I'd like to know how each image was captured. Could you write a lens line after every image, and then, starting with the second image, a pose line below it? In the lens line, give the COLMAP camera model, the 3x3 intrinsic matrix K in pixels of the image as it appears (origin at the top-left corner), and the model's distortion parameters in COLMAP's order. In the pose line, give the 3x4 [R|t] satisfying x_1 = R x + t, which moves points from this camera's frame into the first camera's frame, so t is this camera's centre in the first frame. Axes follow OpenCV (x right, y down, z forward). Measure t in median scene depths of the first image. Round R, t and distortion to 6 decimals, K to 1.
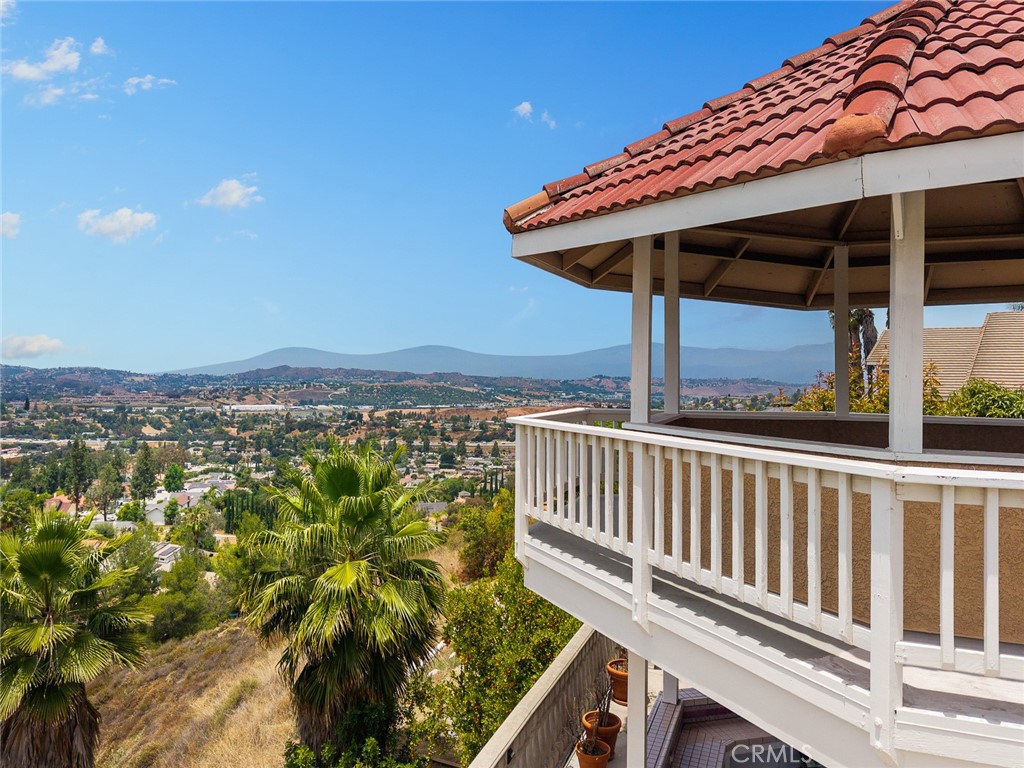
lens RADIAL K [[699.0, 0, 509.8], [0, 699.0, 376.1], [0, 0, 1]] dist [0.011350, -0.020941]
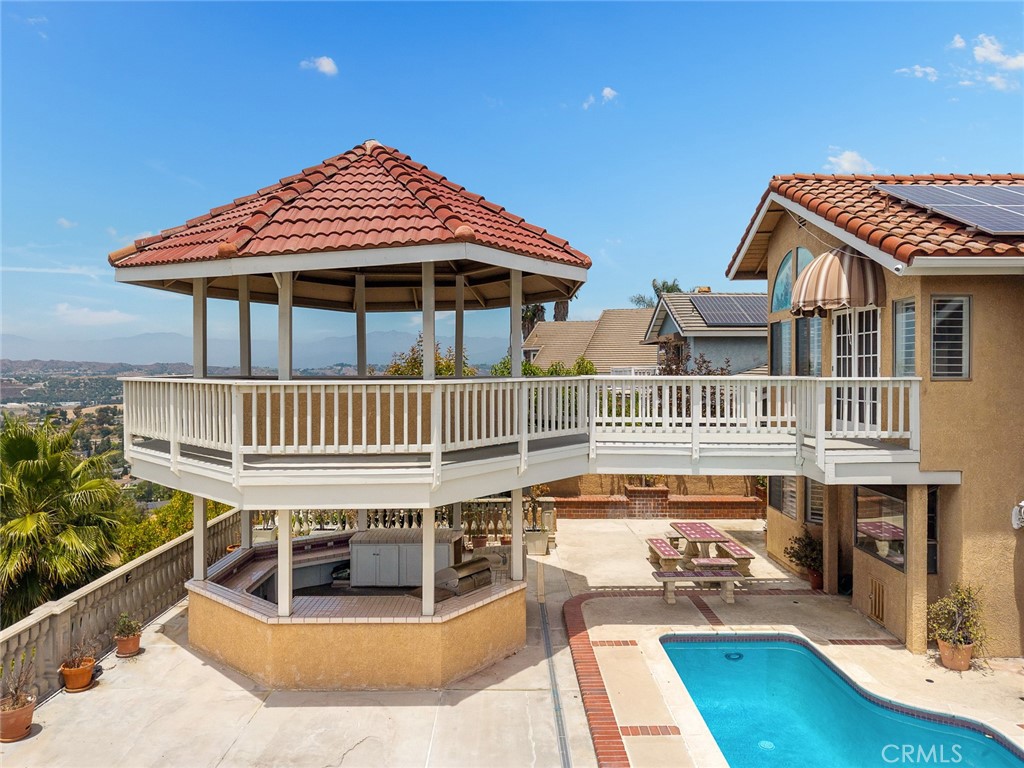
lens RADIAL K [[699.0, 0, 517.4], [0, 699.0, 392.9], [0, 0, 1]] dist [0.011350, -0.020941]
pose [[0.934643, -0.029591, 0.354354, 0.133021], [0.015227, 0.998948, 0.043256, 0.017198], [-0.355261, -0.035033, 0.934110, -0.408733]]
